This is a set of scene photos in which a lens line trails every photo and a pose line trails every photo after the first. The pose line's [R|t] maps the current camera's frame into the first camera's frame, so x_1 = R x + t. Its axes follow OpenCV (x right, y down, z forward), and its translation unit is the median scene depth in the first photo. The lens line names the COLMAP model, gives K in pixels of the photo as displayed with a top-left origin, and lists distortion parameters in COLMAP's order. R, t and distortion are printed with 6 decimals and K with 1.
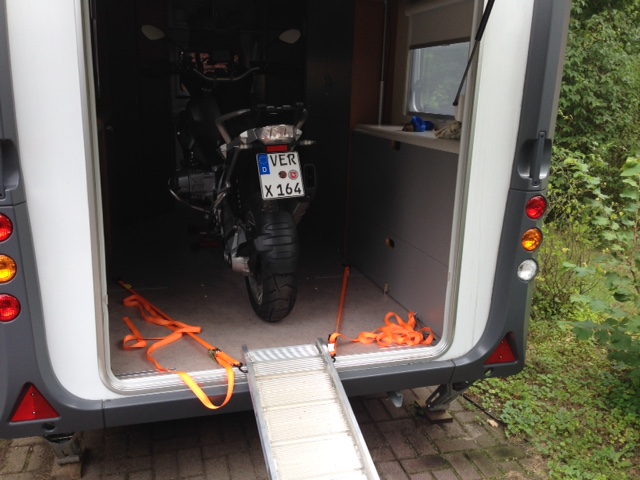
lens RADIAL K [[591.7, 0, 320.0], [0, 591.7, 240.0], [0, 0, 1]] dist [0.018475, 0.008629]
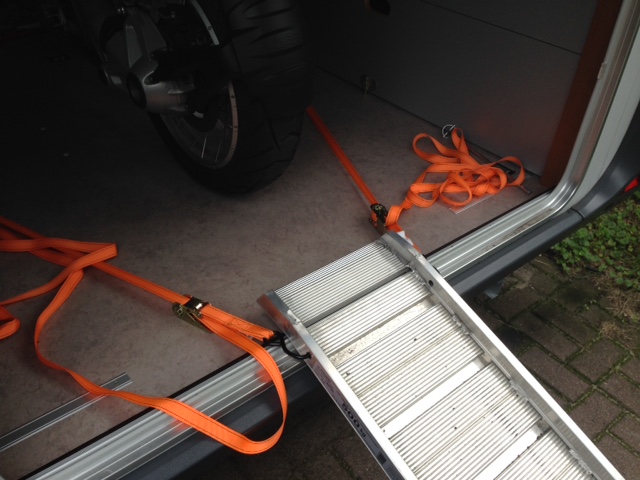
lens RADIAL K [[591.7, 0, 320.0], [0, 591.7, 240.0], [0, 0, 1]] dist [0.018475, 0.008629]
pose [[0.923415, -0.233817, 0.304359, -0.216429], [0.089206, 0.902044, 0.422325, -0.049927], [-0.373292, -0.362831, 0.853819, 0.586283]]
